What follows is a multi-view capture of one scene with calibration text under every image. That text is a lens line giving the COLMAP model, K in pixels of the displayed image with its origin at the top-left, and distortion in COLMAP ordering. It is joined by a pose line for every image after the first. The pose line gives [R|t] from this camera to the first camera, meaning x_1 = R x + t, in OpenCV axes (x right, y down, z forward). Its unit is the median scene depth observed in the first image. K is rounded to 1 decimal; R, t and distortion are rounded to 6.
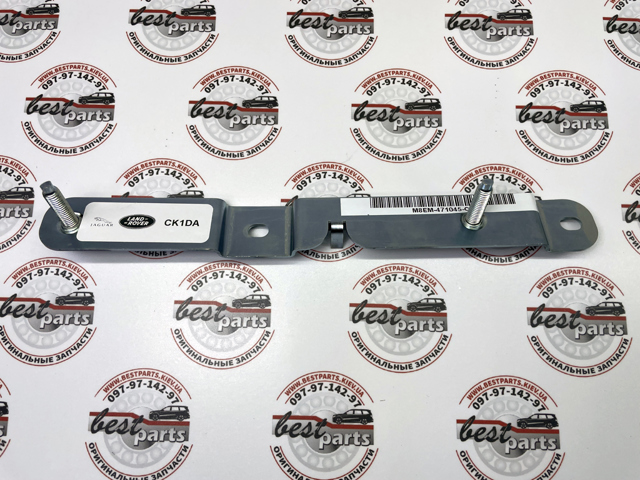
lens RADIAL K [[467.4, 0, 320.0], [0, 467.4, 240.0], [0, 0, 1]] dist [0.079423, -0.107636]
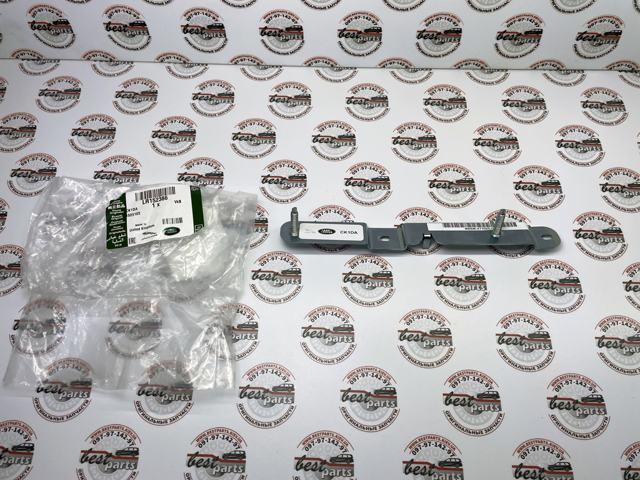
lens RADIAL K [[467.4, 0, 320.0], [0, 467.4, 240.0], [0, 0, 1]] dist [0.079423, -0.107636]
pose [[0.999848, 0.014226, -0.010070, -0.380918], [-0.016266, 0.969183, -0.245804, 0.466430], [0.006263, 0.245930, 0.969267, -0.884087]]
